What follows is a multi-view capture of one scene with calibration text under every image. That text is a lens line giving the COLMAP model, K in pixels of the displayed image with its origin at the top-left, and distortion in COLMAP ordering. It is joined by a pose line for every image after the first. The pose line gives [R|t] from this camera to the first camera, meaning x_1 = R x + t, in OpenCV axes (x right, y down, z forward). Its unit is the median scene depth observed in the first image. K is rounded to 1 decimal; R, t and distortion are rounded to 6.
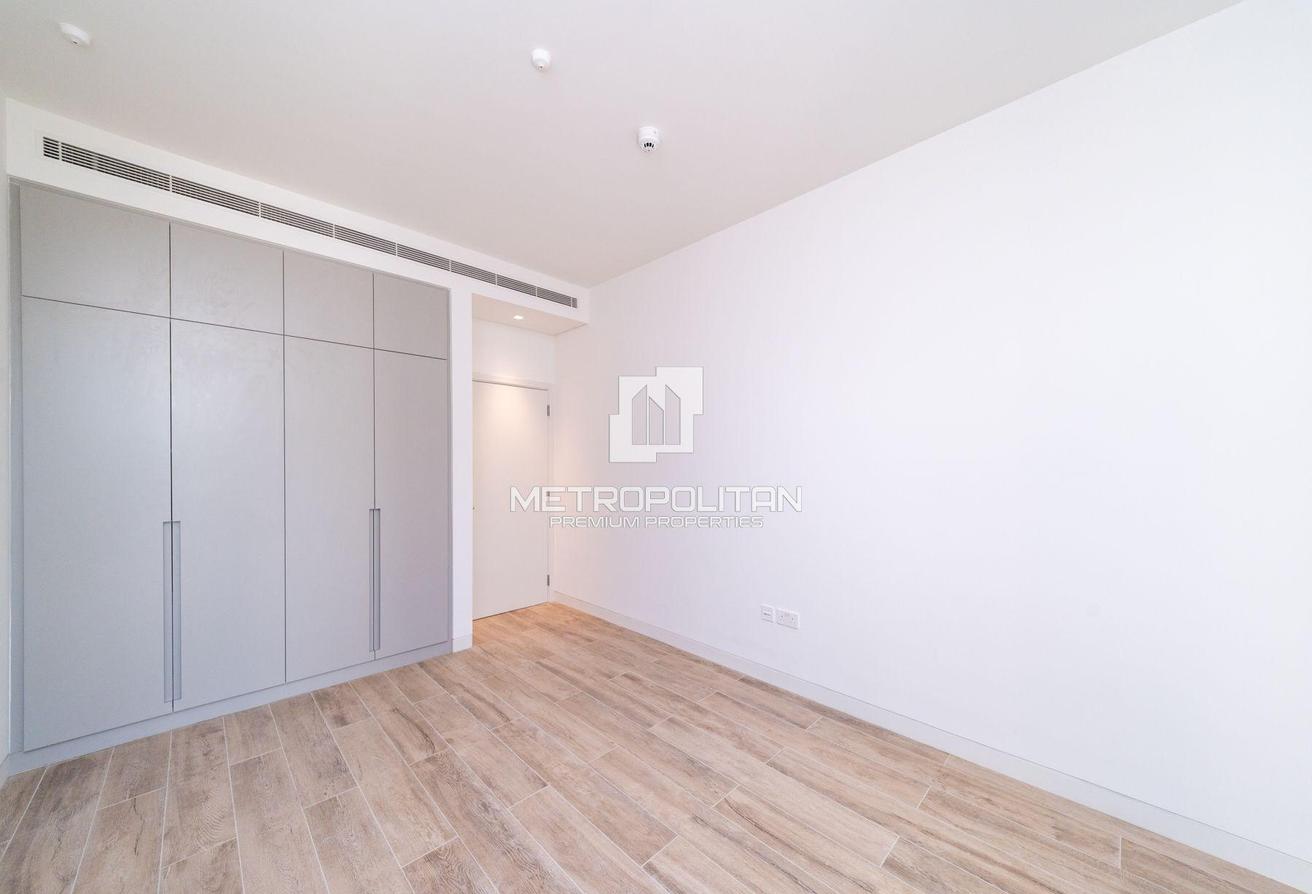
lens RADIAL K [[465.7, 0, 661.6], [0, 465.7, 460.0], [0, 0, 1]] dist [0.018116, -0.005483]
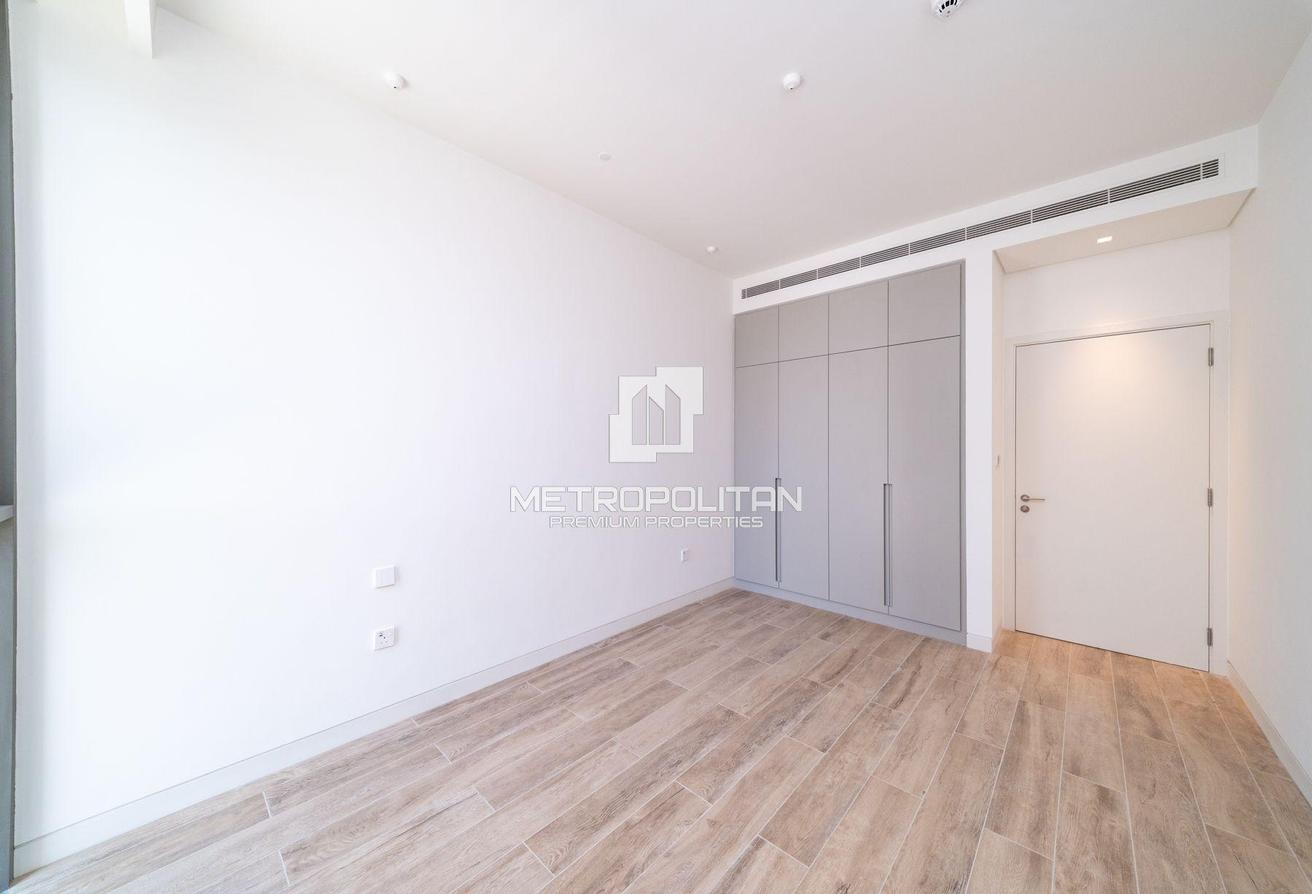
lens RADIAL K [[453.8, 0, 657.9], [0, 453.8, 445.3], [0, 0, 1]] dist [0.022862, -0.007371]
pose [[0.038602, -0.003690, -0.999248, 0.649650], [0.008327, 0.999960, -0.003371, 0.008876], [0.999220, -0.008190, 0.038631, 0.508277]]
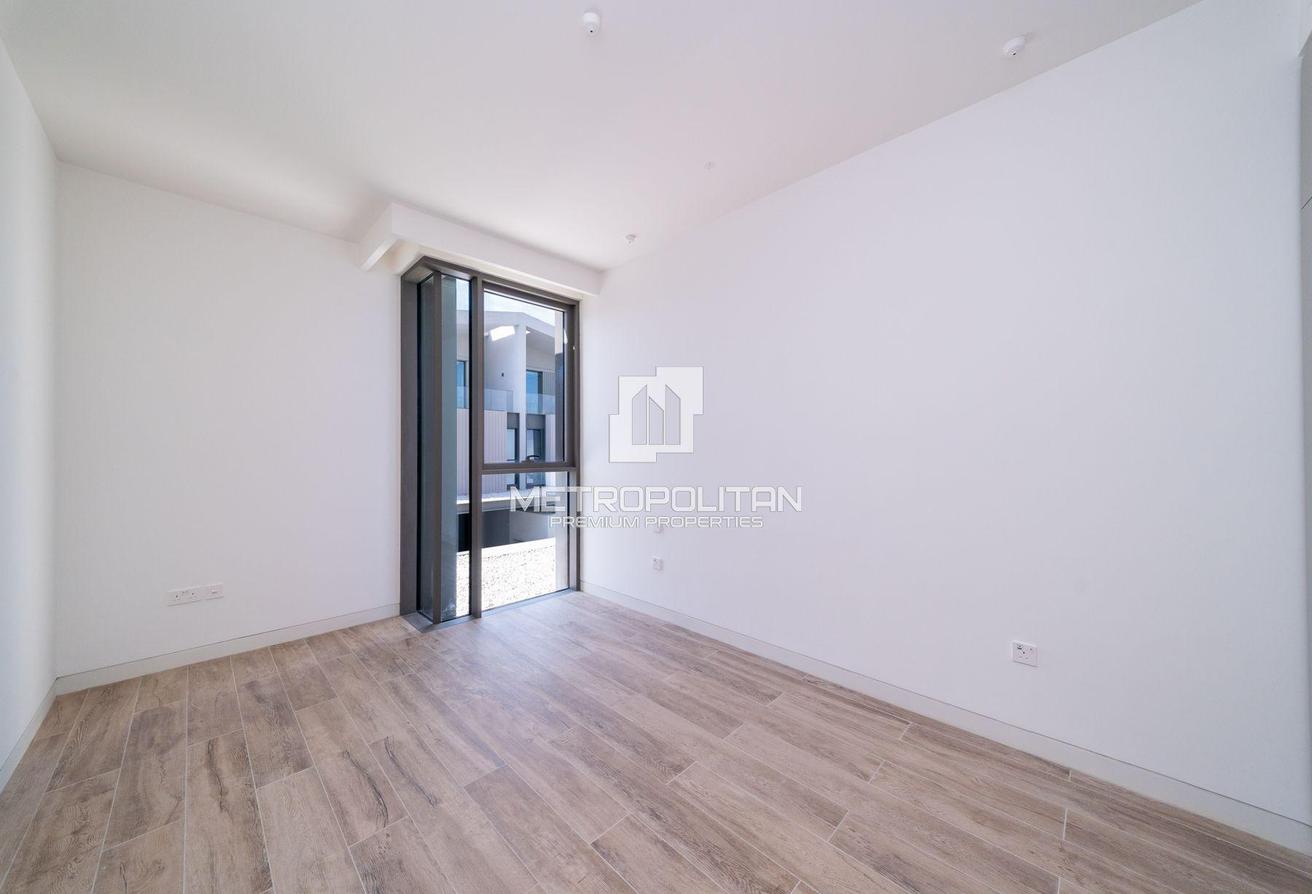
lens RADIAL K [[453.8, 0, 657.9], [0, 453.8, 445.3], [0, 0, 1]] dist [0.022862, -0.007371]
pose [[-0.999882, 0.003625, -0.014927, -0.294725], [0.003913, 0.999805, -0.019339, 0.026342], [0.014854, -0.019395, -0.999702, 1.527122]]
